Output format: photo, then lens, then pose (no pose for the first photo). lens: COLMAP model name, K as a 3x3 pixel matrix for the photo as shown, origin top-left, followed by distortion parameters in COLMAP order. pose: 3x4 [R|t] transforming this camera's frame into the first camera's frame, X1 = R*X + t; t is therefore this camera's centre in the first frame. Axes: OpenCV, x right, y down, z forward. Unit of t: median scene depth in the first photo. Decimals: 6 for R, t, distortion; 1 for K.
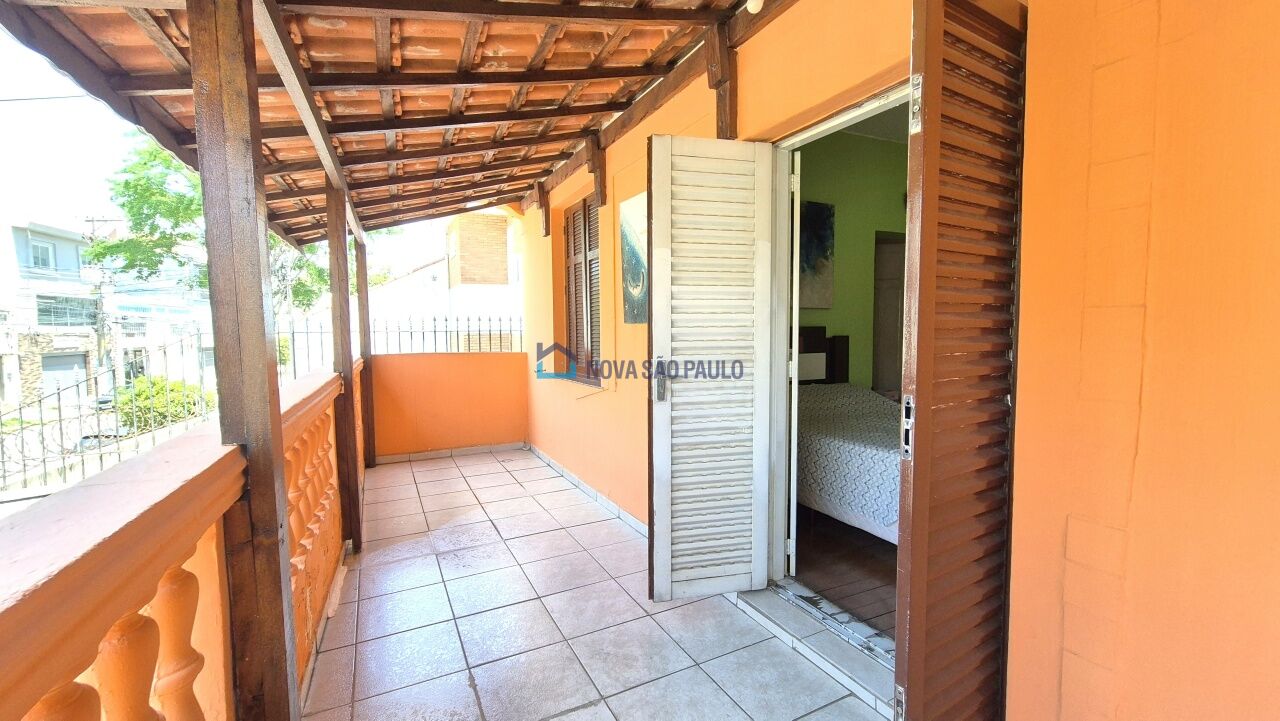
lens RADIAL K [[523.1, 0, 640.0], [0, 523.1, 360.5], [0, 0, 1]] dist [0.000227, 0.000094]
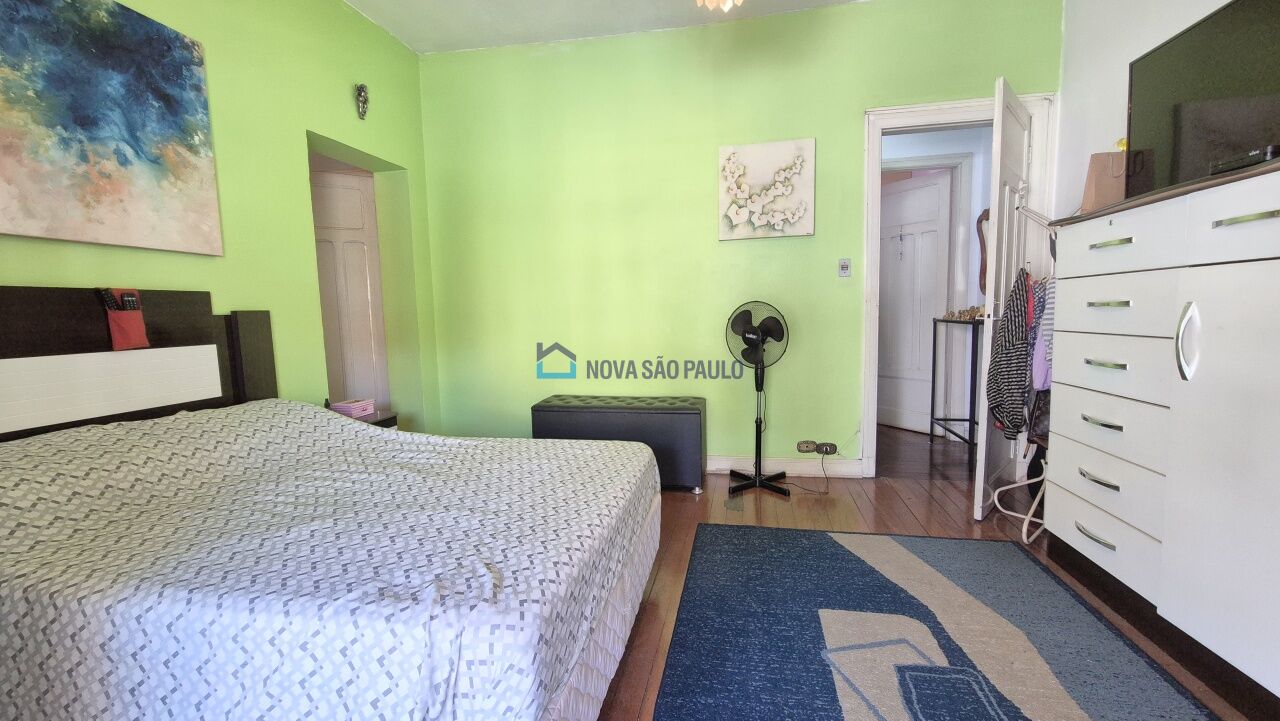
lens RADIAL K [[523.1, 0, 640.0], [0, 523.1, 360.5], [0, 0, 1]] dist [0.000227, 0.000094]
pose [[0.616296, -0.084707, 0.782946, 0.215578], [0.070374, 0.996145, 0.052378, 0.002247], [-0.784364, 0.022819, 0.619881, 0.379587]]
